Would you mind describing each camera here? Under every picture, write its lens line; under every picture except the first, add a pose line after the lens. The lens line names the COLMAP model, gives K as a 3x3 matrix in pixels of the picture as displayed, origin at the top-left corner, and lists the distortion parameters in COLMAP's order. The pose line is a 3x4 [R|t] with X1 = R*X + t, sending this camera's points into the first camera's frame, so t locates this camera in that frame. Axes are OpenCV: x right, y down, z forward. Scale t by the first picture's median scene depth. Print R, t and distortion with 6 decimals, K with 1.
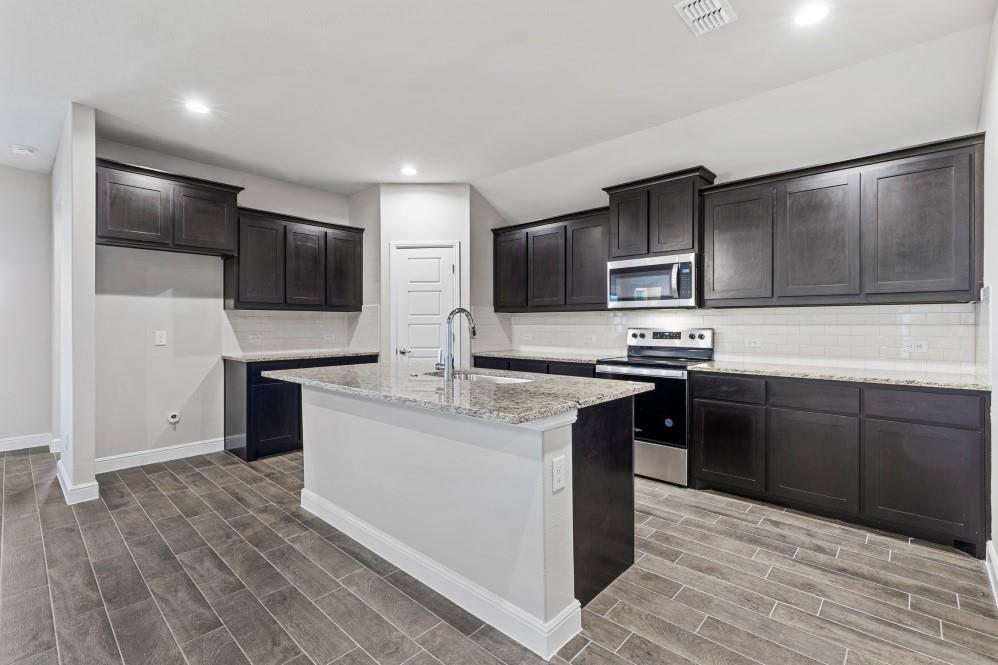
lens RADIAL K [[447.0, 0, 498.9], [0, 447.0, 325.0], [0, 0, 1]] dist [0.008692, -0.001741]
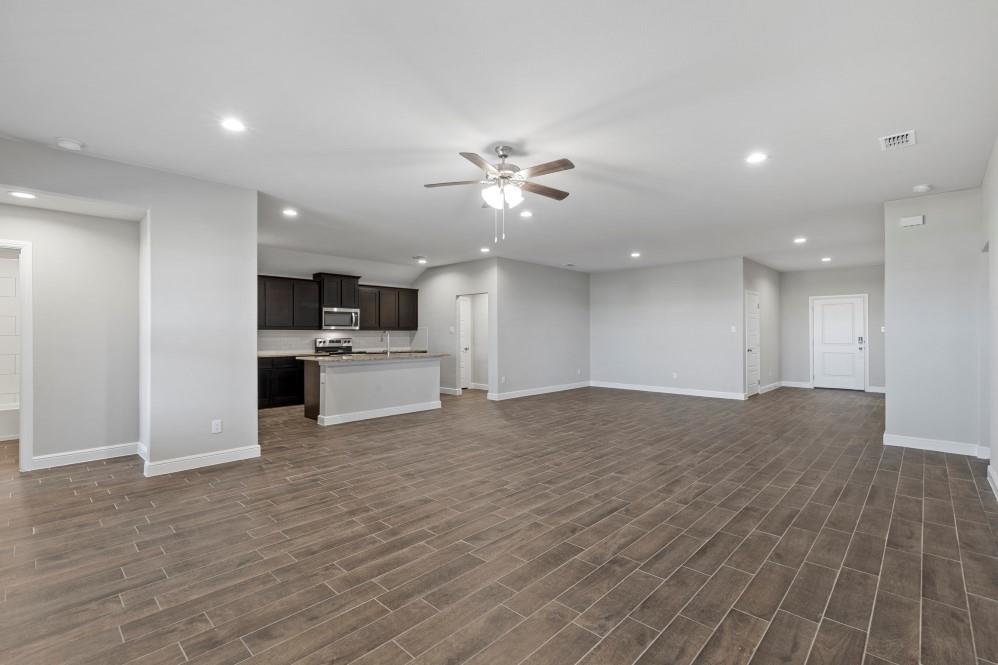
lens RADIAL K [[447.0, 0, 501.0], [0, 447.0, 330.7], [0, 0, 1]] dist [0.008692, -0.001741]
pose [[0.011903, 0.010831, 0.999871, -2.011874], [0.005418, 0.999926, -0.010896, -0.002501], [-0.999914, 0.005547, 0.011843, 0.138371]]
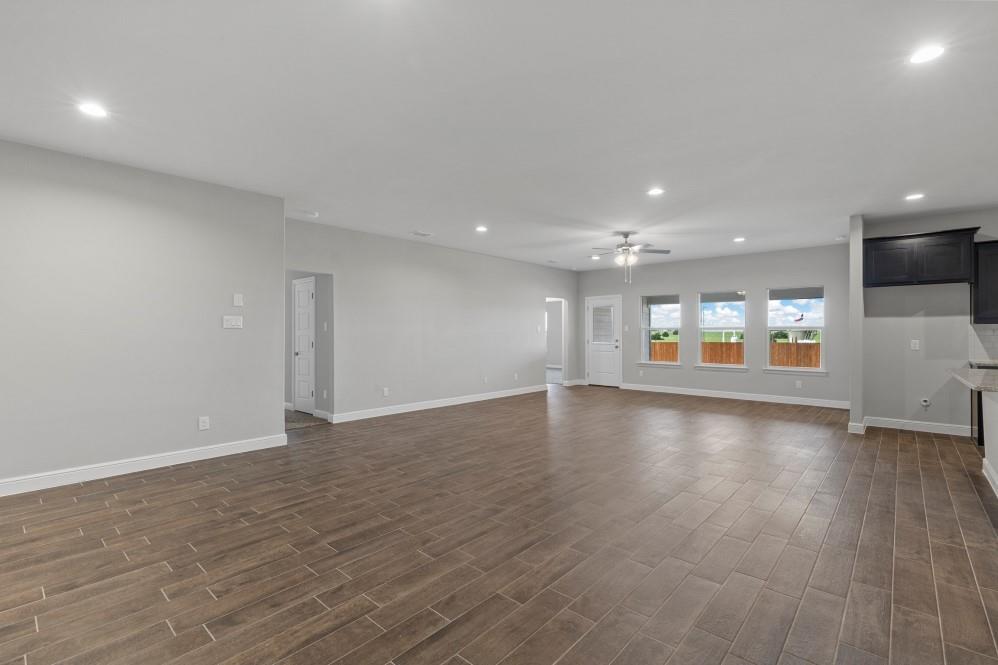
lens RADIAL K [[447.0, 0, 500.7], [0, 447.0, 331.7], [0, 0, 1]] dist [0.008692, -0.001741]
pose [[0.020204, -0.005184, -0.999782, 0.718246], [-0.005010, 0.999973, -0.005286, 0.000085], [0.999783, 0.005116, 0.020177, -0.391250]]
